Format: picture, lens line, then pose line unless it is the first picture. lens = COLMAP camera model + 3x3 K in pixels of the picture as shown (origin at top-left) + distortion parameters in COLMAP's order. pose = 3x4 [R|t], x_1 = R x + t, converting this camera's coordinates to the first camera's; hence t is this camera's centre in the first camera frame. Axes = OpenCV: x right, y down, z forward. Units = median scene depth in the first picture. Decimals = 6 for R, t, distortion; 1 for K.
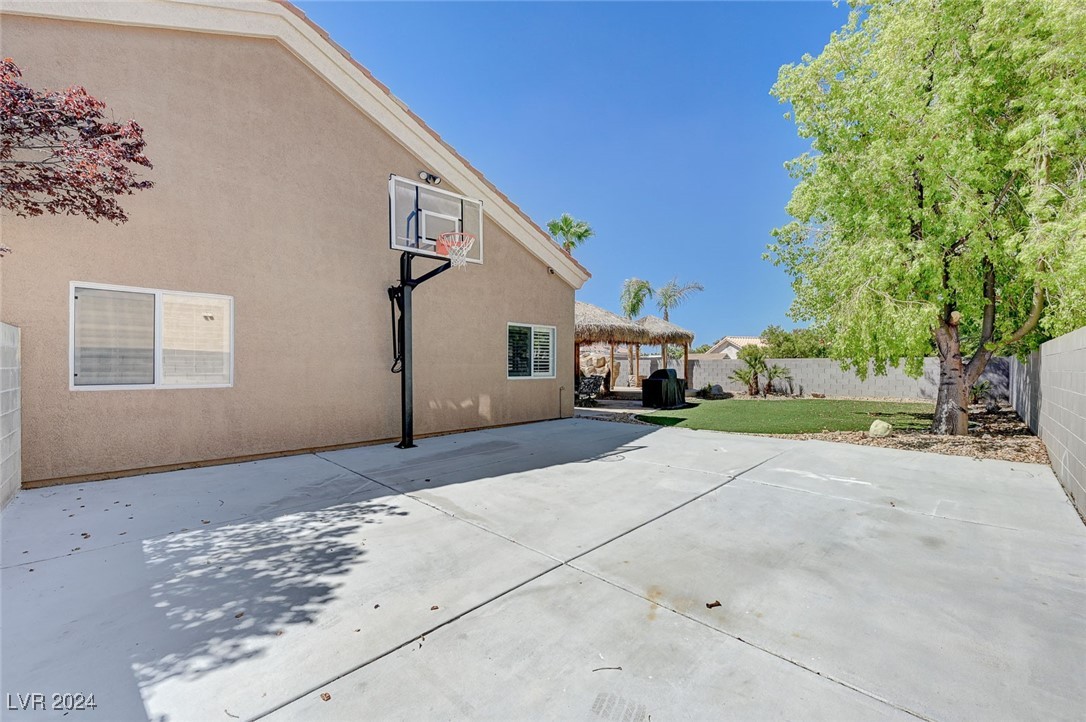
lens RADIAL K [[468.3, 0, 542.5], [0, 468.3, 365.4], [0, 0, 1]] dist [0.000024, 0.000010]
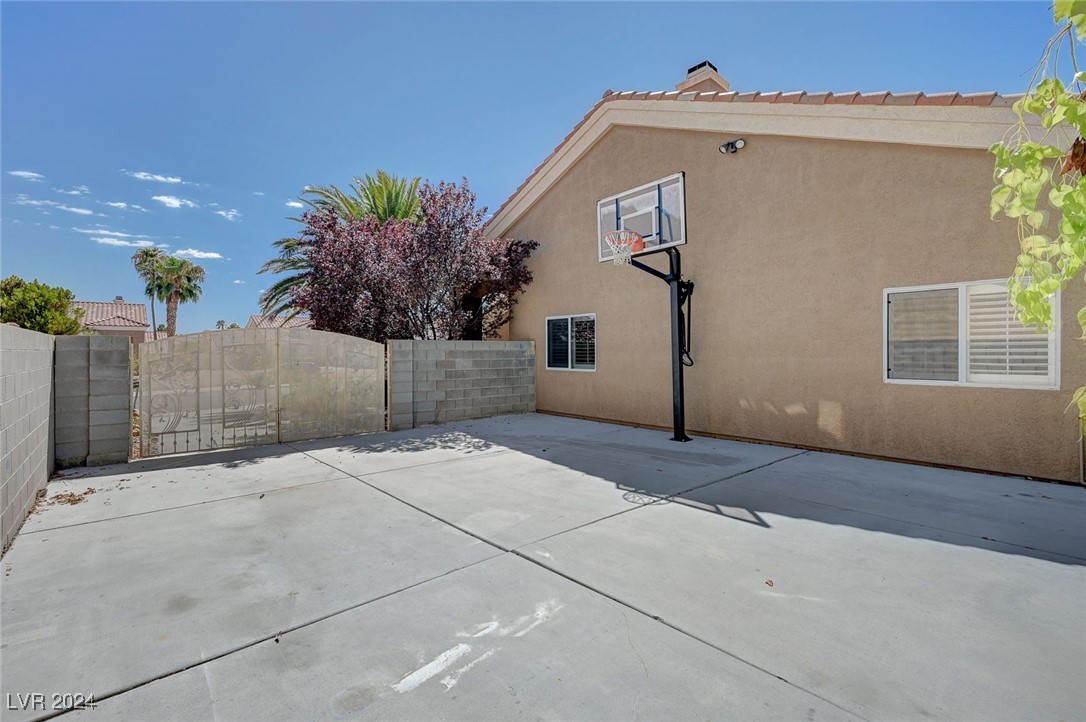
lens RADIAL K [[468.3, 0, 547.6], [0, 468.3, 355.3], [0, 0, 1]] dist [0.000024, 0.000010]
pose [[-0.079442, 0.007375, -0.996812, 0.803057], [0.008243, 0.999943, 0.006742, -0.018605], [0.996805, -0.007682, -0.079499, 0.864518]]
